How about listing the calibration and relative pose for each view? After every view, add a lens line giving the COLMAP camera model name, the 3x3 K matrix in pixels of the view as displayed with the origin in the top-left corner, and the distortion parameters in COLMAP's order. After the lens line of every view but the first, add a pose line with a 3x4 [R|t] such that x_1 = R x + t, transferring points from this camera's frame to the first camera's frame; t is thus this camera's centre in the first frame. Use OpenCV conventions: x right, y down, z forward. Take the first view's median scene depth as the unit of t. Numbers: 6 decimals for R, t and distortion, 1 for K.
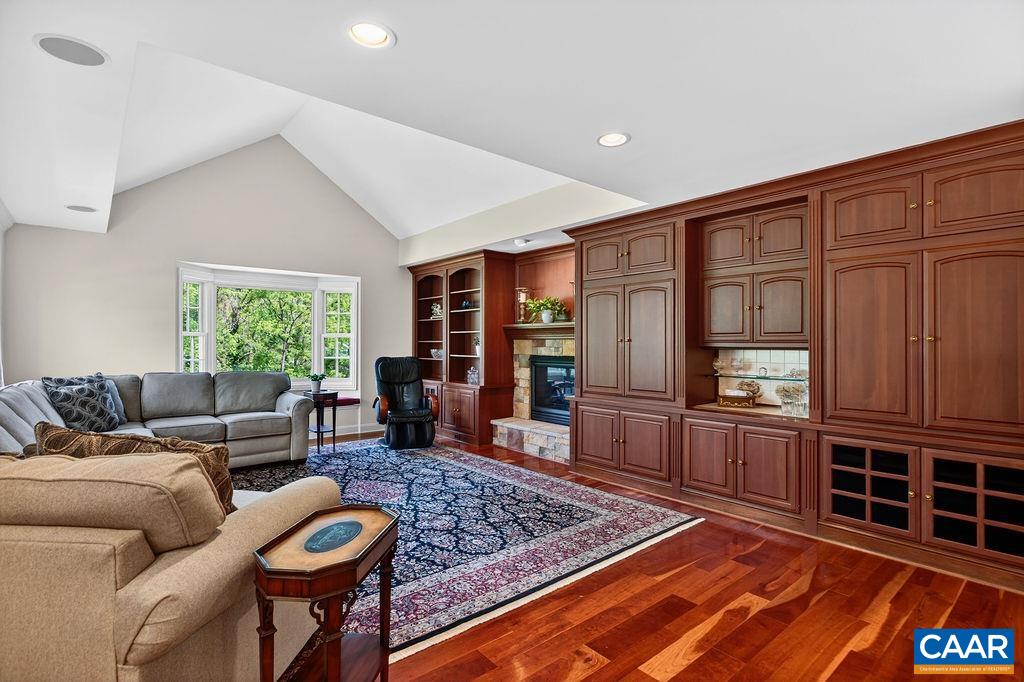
lens RADIAL K [[494.3, 0, 511.5], [0, 494.3, 339.9], [0, 0, 1]] dist [-0.000770, -0.000012]
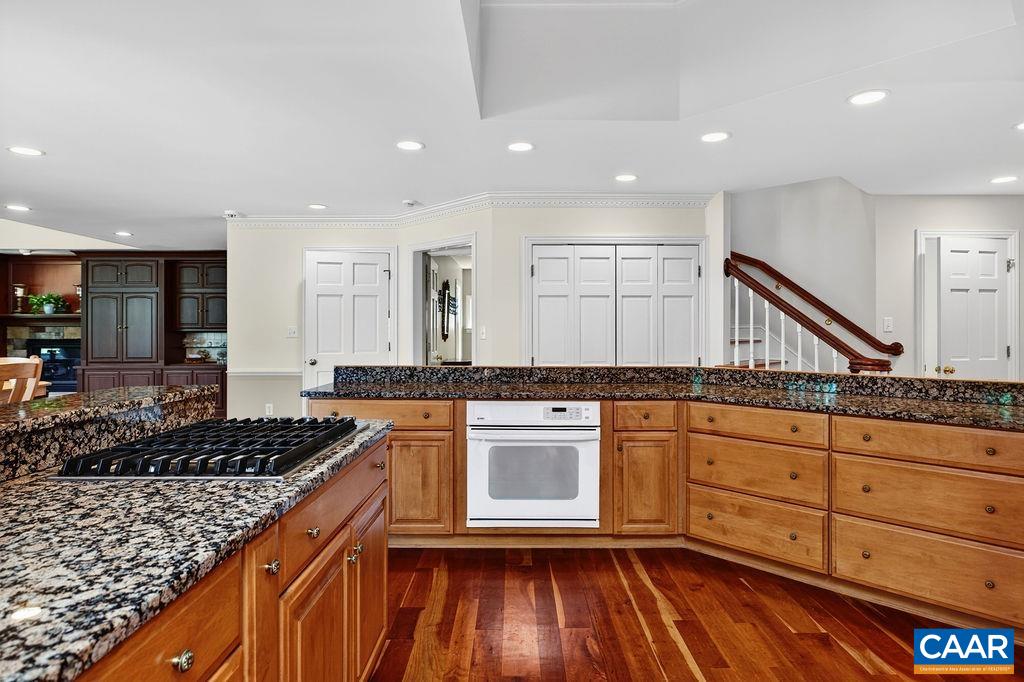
lens RADIAL K [[564.8, 0, 511.9], [0, 564.8, 331.5], [0, 0, 1]] dist [-0.002126, -0.000035]
pose [[0.648410, -0.002475, 0.761287, -0.346889], [-0.003333, 0.999976, 0.006091, -0.001410], [-0.761284, -0.006487, 0.648386, -1.148016]]
